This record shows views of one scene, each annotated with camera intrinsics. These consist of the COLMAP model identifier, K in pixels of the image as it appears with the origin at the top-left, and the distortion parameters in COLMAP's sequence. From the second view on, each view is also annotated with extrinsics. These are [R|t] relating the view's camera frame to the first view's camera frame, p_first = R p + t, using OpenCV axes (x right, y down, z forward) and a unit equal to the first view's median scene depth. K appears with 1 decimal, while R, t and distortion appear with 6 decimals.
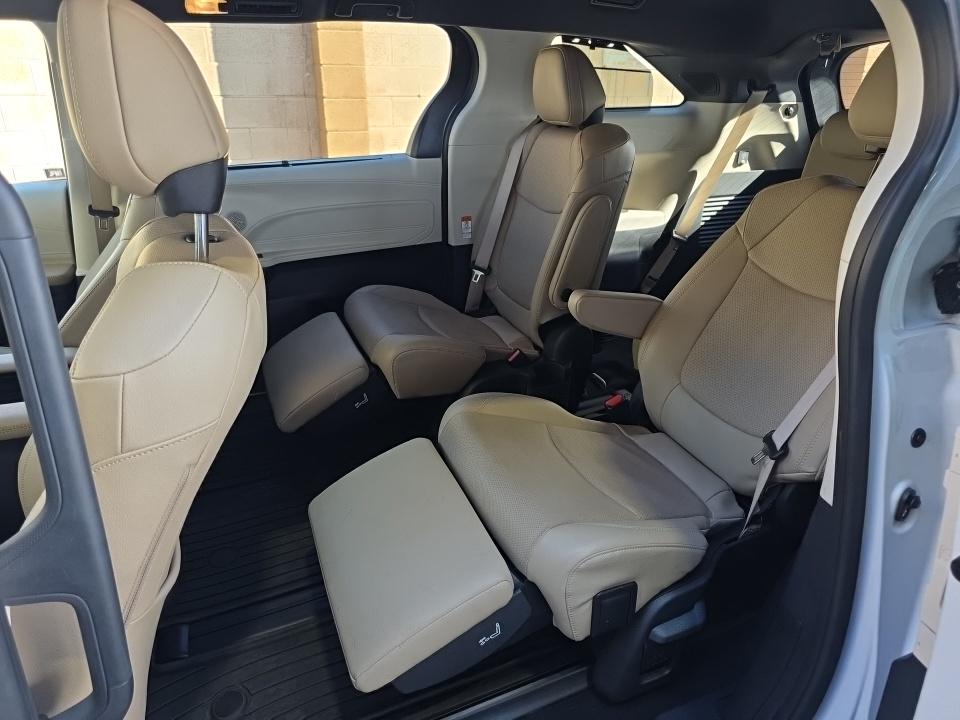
lens RADIAL K [[665.0, 0, 473.3], [0, 665.0, 361.4], [0, 0, 1]] dist [0.006102, -0.003235]
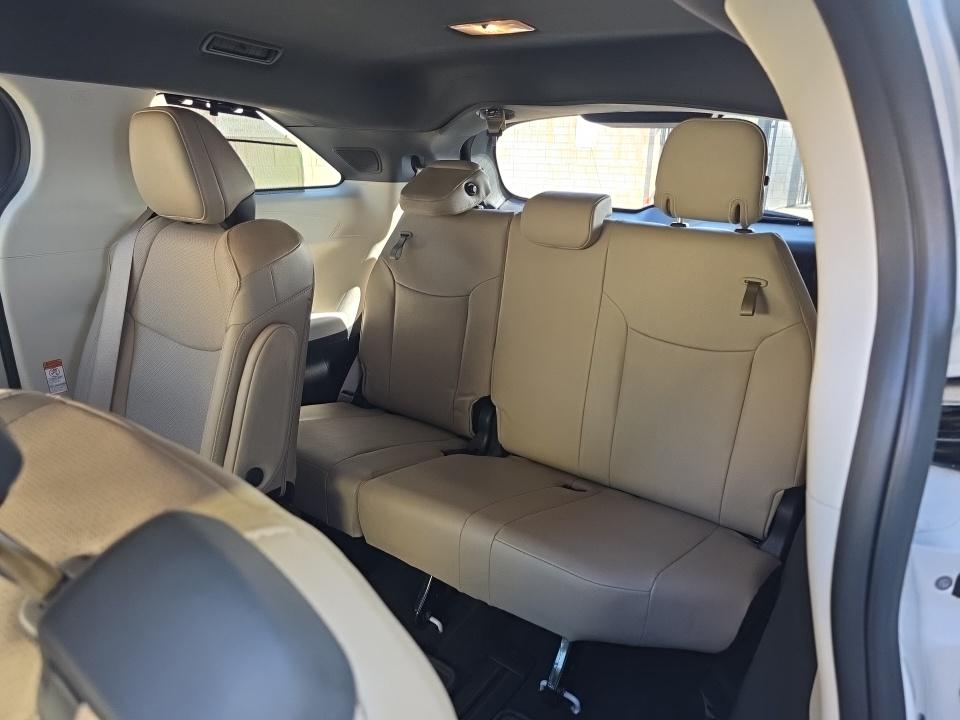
lens RADIAL K [[644.3, 0, 502.3], [0, 644.3, 356.9], [0, 0, 1]] dist [0.045698, -0.041190]
pose [[0.837819, -0.159350, 0.522175, 0.026755], [0.205120, 0.978259, -0.030580, -0.118798], [-0.505949, 0.132729, 0.852290, 0.259027]]
